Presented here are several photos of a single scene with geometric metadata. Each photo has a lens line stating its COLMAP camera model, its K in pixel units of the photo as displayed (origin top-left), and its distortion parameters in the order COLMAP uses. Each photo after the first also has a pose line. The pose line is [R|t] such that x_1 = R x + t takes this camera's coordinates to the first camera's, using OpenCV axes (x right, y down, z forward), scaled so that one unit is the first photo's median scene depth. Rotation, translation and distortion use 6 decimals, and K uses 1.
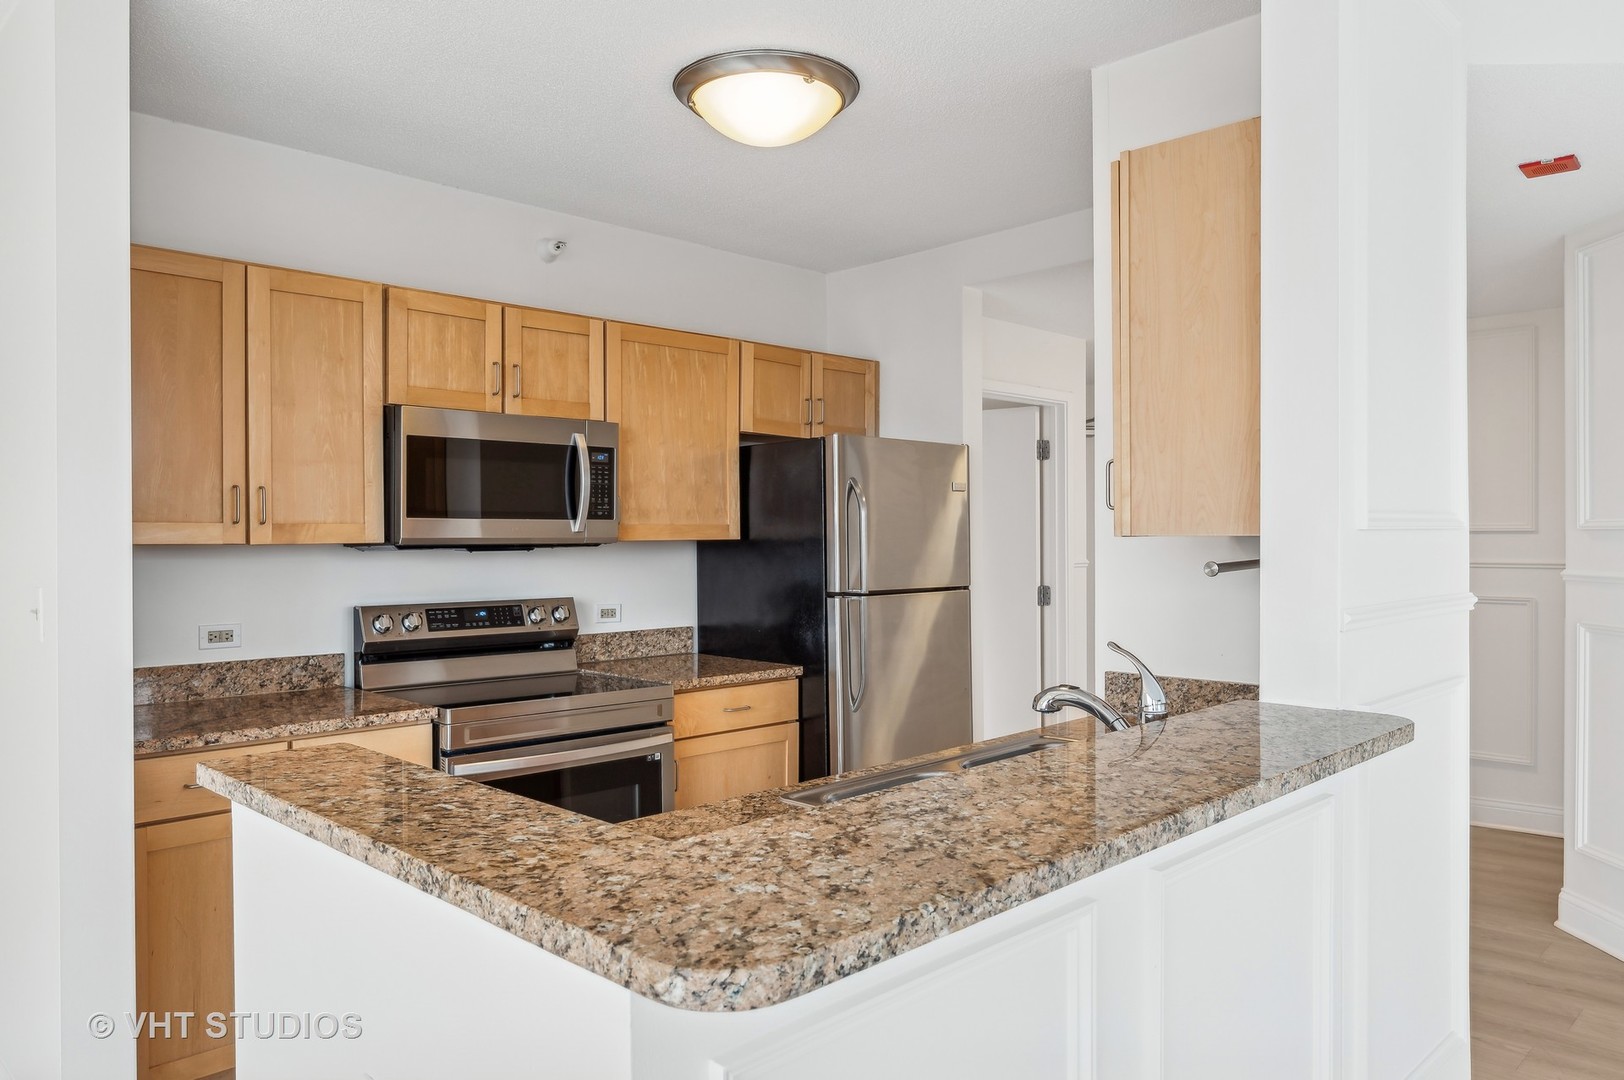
lens RADIAL K [[1106.1, 0, 763.1], [0, 1106.1, 531.2], [0, 0, 1]] dist [-0.007054, 0.010713]
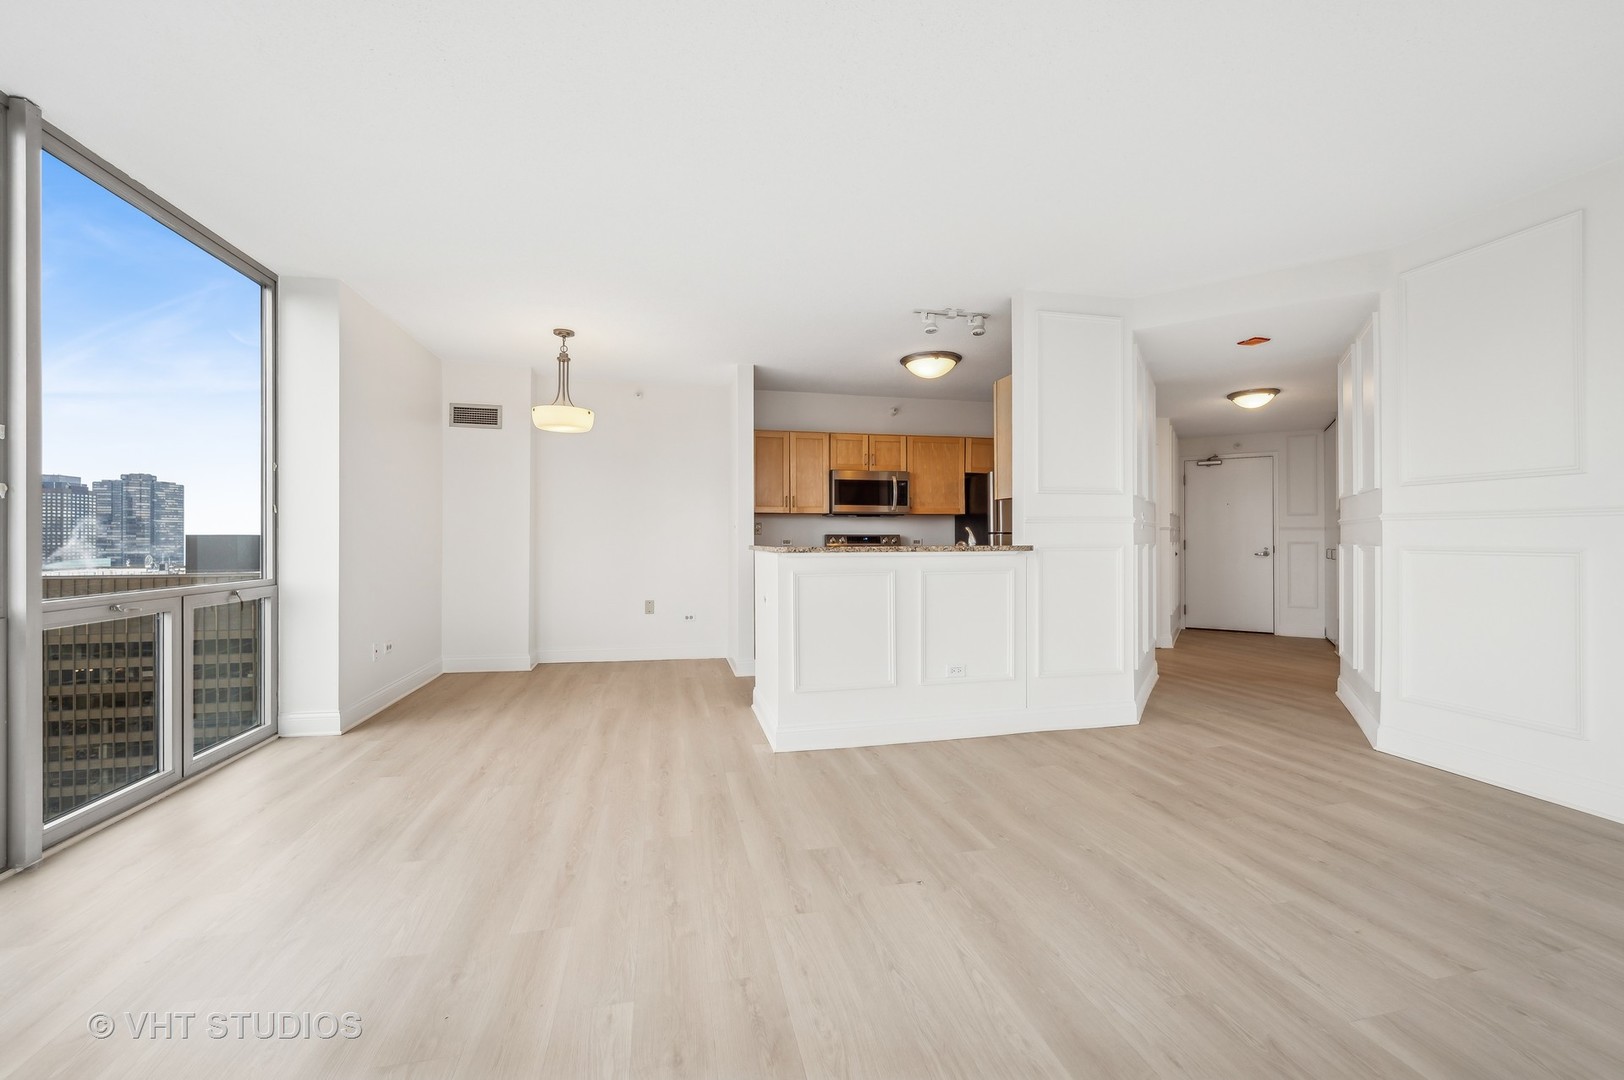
lens RADIAL K [[646.5, 0, 812.5], [0, 646.5, 541.1], [0, 0, 1]] dist [-0.003224, 0.000008]
pose [[0.864257, 0.001982, -0.503047, 0.512136], [0.000407, 0.999989, 0.004639, 0.075882], [0.503051, -0.004214, 0.864247, -0.590430]]
